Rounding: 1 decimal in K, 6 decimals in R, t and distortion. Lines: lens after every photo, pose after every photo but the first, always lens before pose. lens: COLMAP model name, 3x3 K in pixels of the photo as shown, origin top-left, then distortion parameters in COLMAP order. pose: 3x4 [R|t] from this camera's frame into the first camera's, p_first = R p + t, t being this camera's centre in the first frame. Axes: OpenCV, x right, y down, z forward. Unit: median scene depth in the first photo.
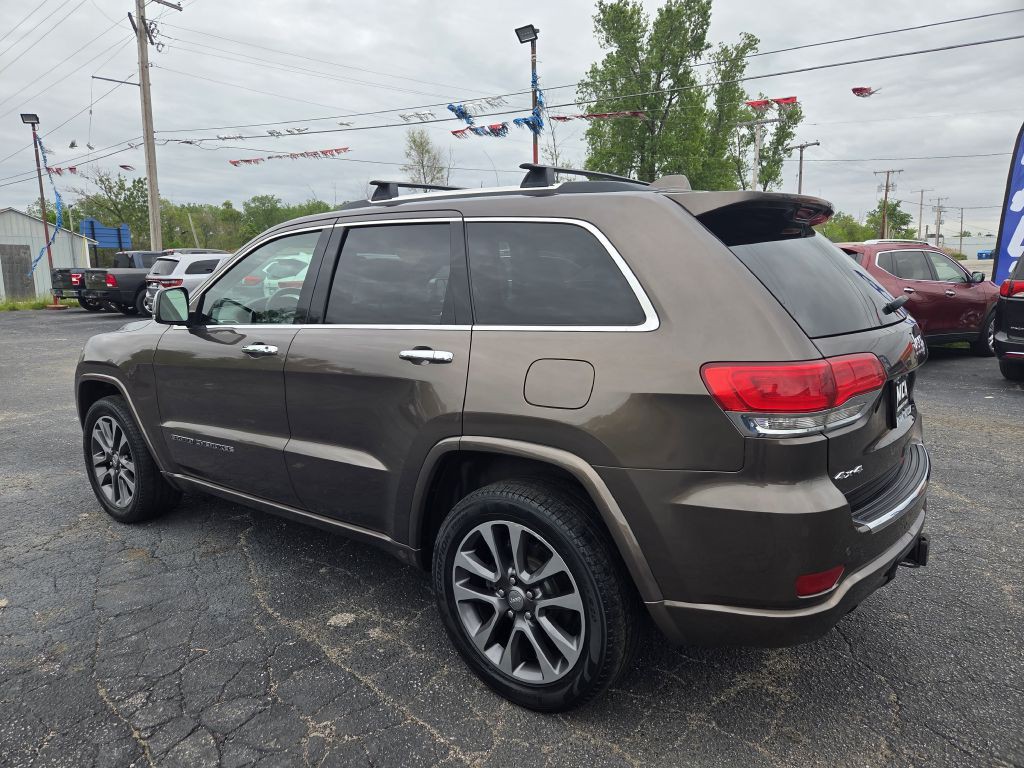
lens RADIAL K [[685.8, 0, 499.0], [0, 685.8, 376.5], [0, 0, 1]] dist [0.067185, -0.047534]
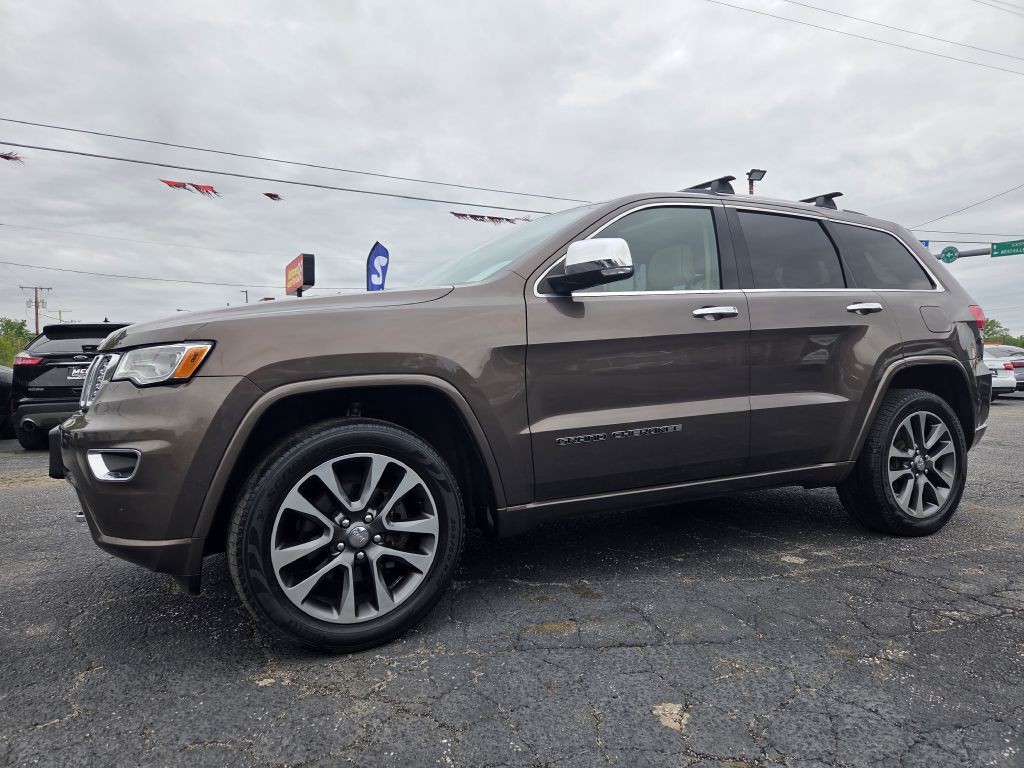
lens RADIAL K [[685.8, 0, 508.8], [0, 685.8, 382.9], [0, 0, 1]] dist [0.067185, -0.047534]
pose [[0.419031, -0.009564, 0.907921, -1.348041], [0.159619, 0.985148, -0.063291, 0.074091], [-0.893831, 0.171442, 0.414334, 0.869893]]
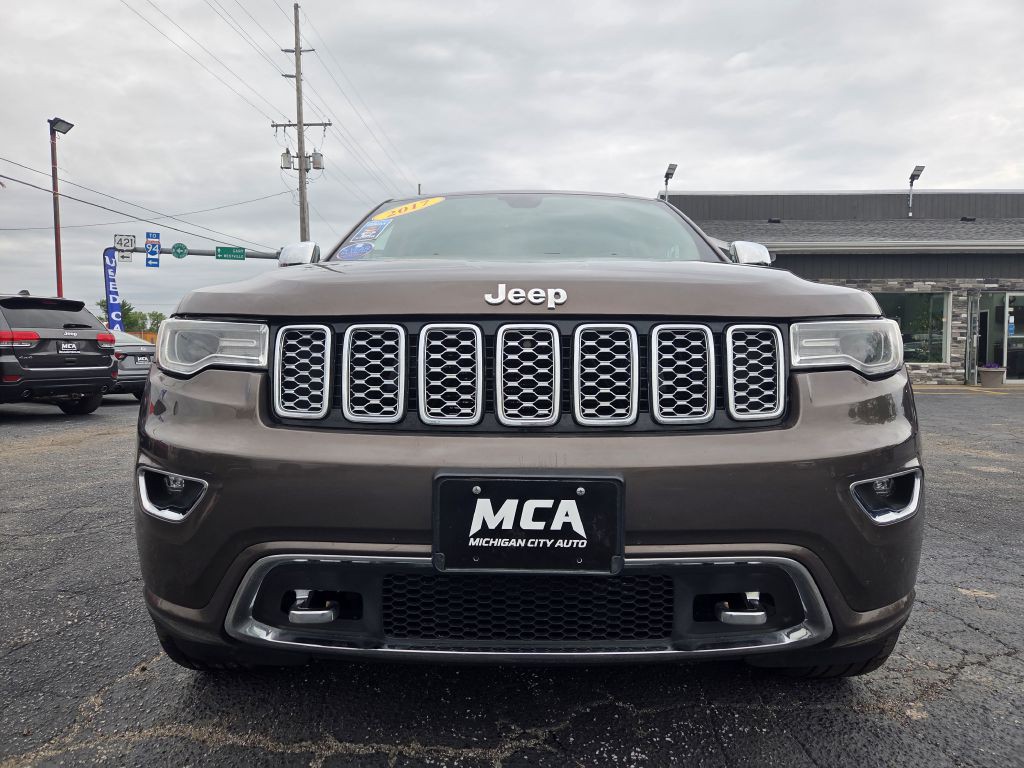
lens RADIAL K [[685.8, 0, 520.2], [0, 685.8, 381.1], [0, 0, 1]] dist [0.067185, -0.047534]
pose [[-0.612268, -0.018988, 0.790422, -1.096559], [0.137420, 0.981940, 0.130035, -0.122389], [-0.778617, 0.188236, -0.598601, 1.976067]]
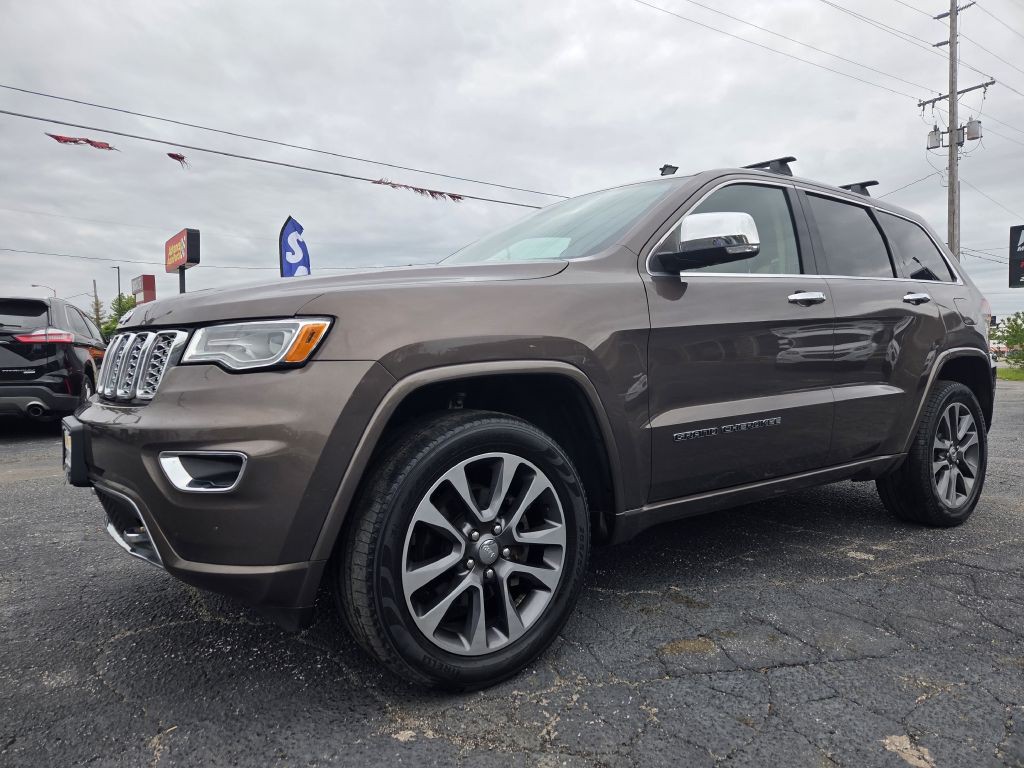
lens RADIAL K [[685.8, 0, 503.7], [0, 685.8, 374.4], [0, 0, 1]] dist [0.067185, -0.047534]
pose [[0.276458, -0.012026, 0.960951, -1.340507], [0.158407, 0.986815, -0.033223, 0.028248], [-0.947881, 0.161406, 0.274718, 1.138741]]
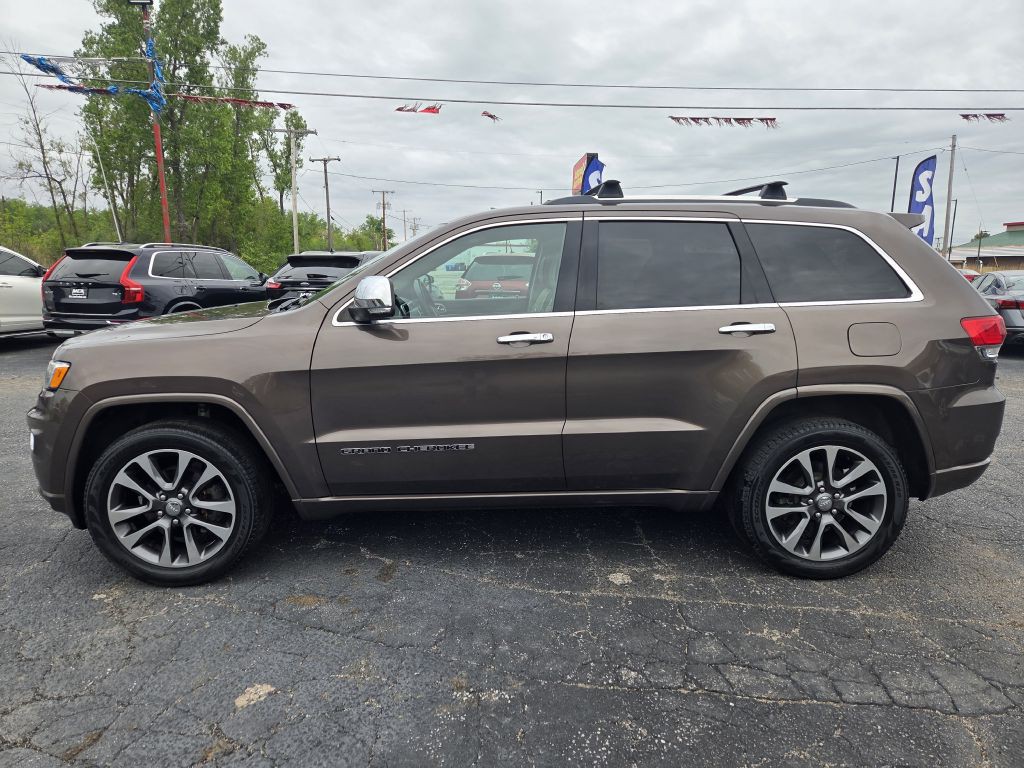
lens RADIAL K [[685.8, 0, 503.4], [0, 685.8, 386.7], [0, 0, 1]] dist [0.067185, -0.047534]
pose [[0.767843, -0.090513, 0.634211, -1.000918], [0.086097, 0.995568, 0.037847, -0.009673], [-0.634826, 0.025543, 0.772233, 0.254192]]
